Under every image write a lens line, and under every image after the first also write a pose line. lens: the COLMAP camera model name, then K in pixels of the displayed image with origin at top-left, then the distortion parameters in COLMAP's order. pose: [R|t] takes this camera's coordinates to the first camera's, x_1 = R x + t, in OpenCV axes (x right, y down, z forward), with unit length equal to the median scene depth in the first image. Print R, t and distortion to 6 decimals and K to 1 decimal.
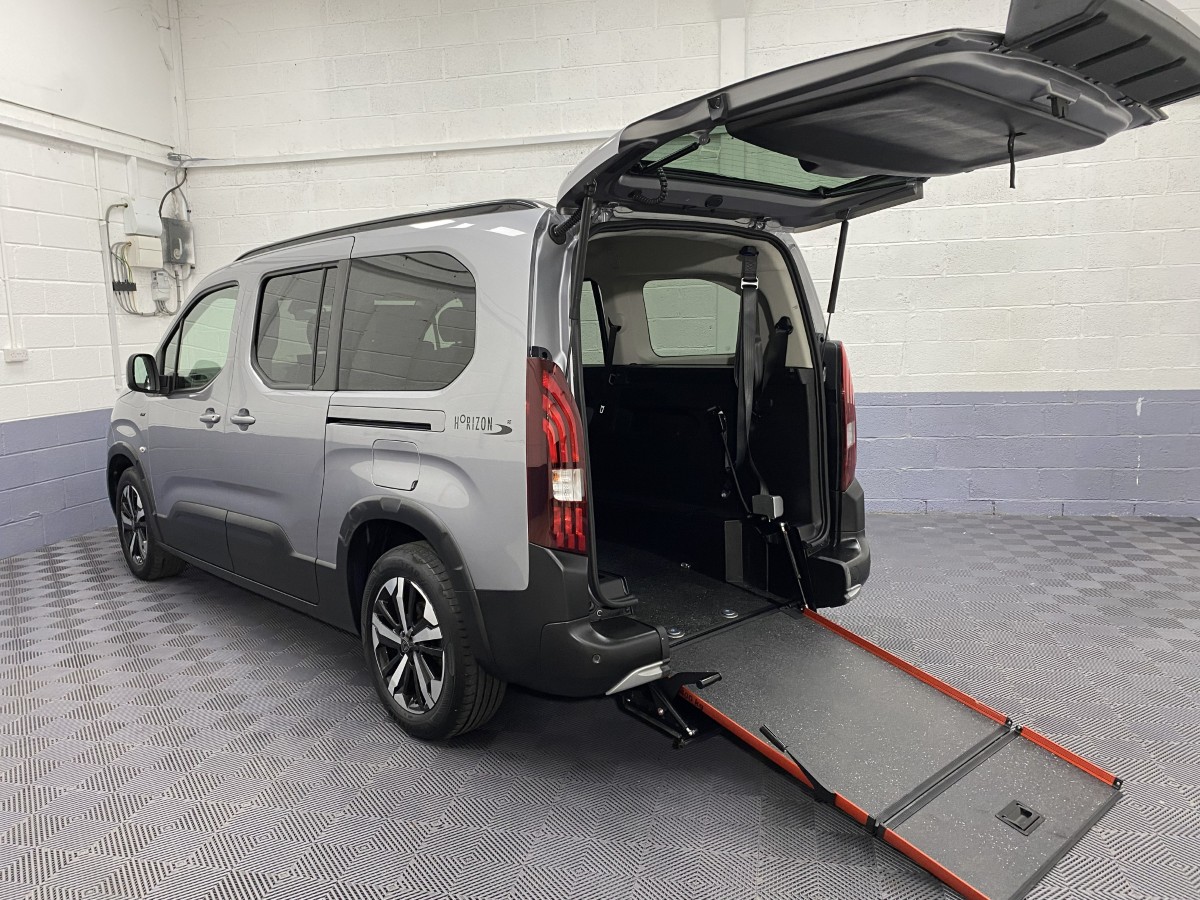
lens RADIAL K [[937.3, 0, 571.1], [0, 937.3, 445.7], [0, 0, 1]] dist [0.024875, -0.010573]
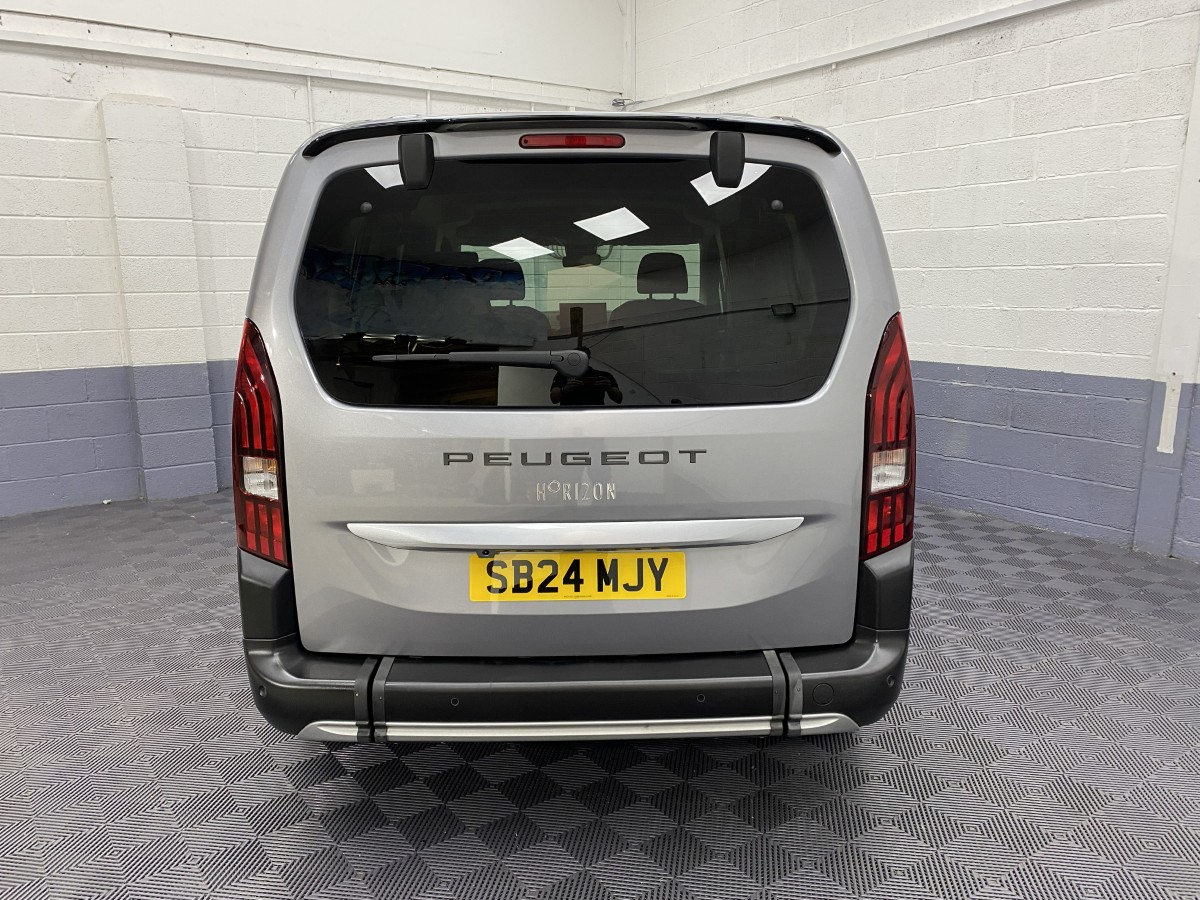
lens RADIAL K [[937.3, 0, 628.0], [0, 937.3, 470.1], [0, 0, 1]] dist [0.024875, -0.010573]
pose [[0.744627, 0.151443, -0.650074, 0.571035], [-0.097555, 0.988155, 0.118458, -0.068728], [0.660314, -0.024789, 0.750580, 0.443481]]
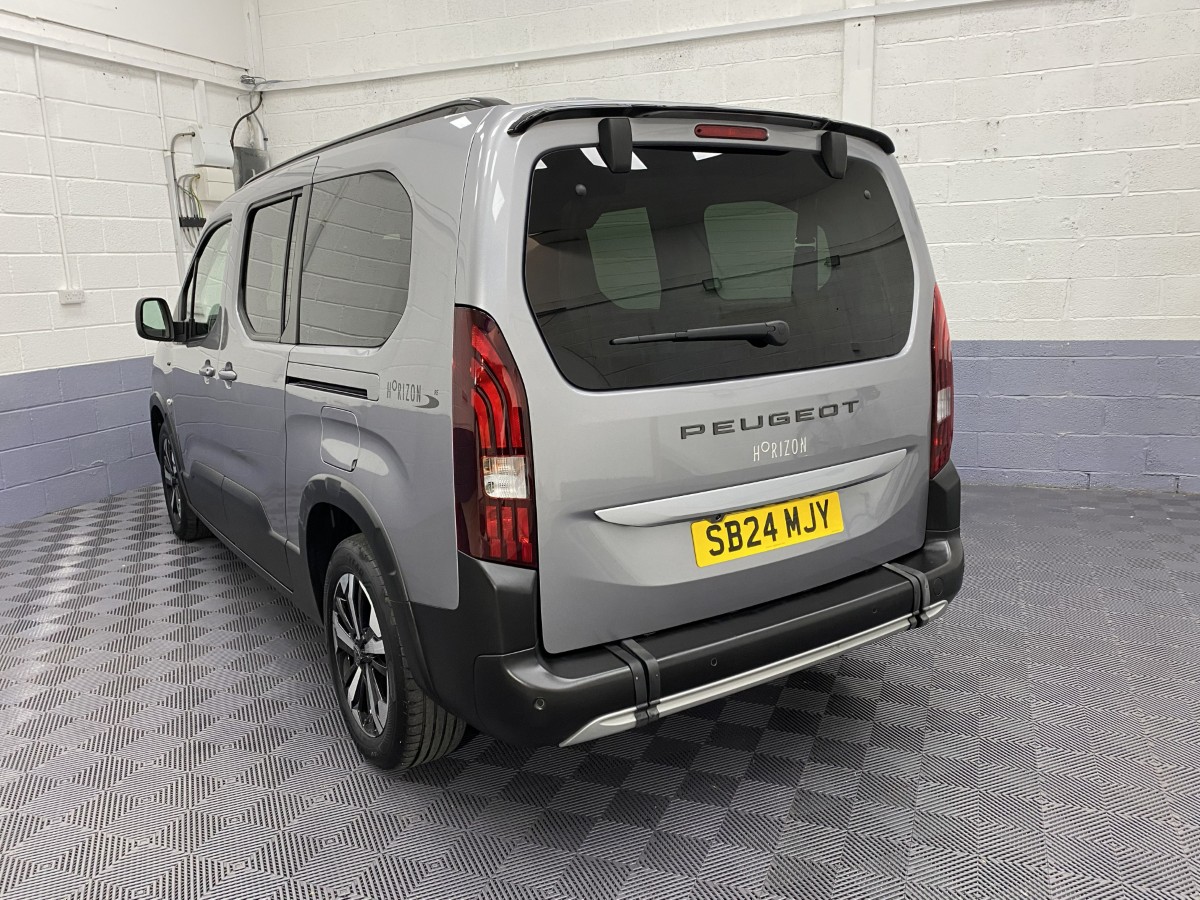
lens RADIAL K [[937.3, 0, 599.2], [0, 937.3, 458.4], [0, 0, 1]] dist [0.024875, -0.010573]
pose [[0.987640, 0.025298, -0.154684, 0.140890], [-0.012581, 0.996500, 0.082646, -0.028420], [0.156233, -0.079678, 0.984501, 0.200186]]
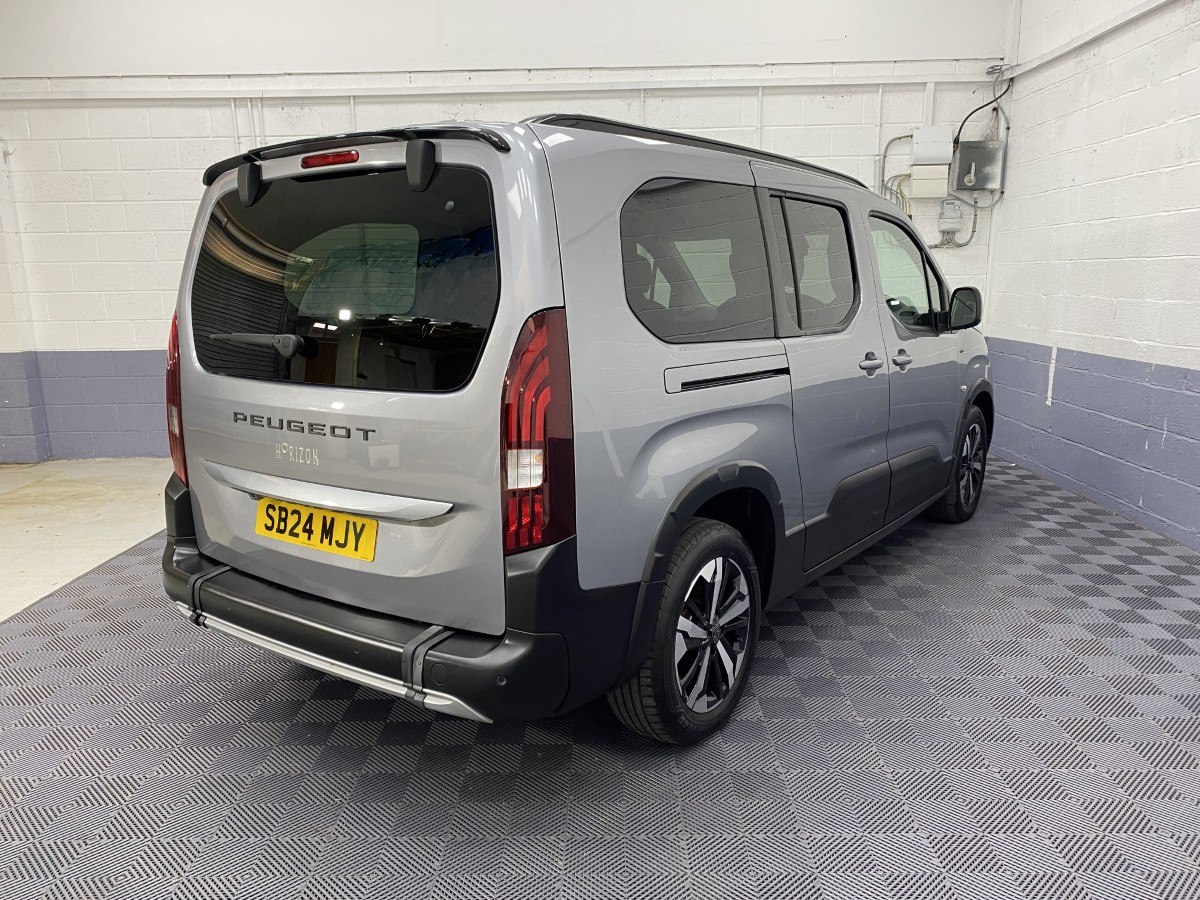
lens RADIAL K [[937.3, 0, 581.1], [0, 937.3, 459.5], [0, 0, 1]] dist [0.024875, -0.010573]
pose [[0.199315, 0.209572, -0.957263, 0.882734], [-0.119000, 0.974810, 0.188636, -0.136874], [0.972683, 0.076316, 0.219233, 0.917328]]
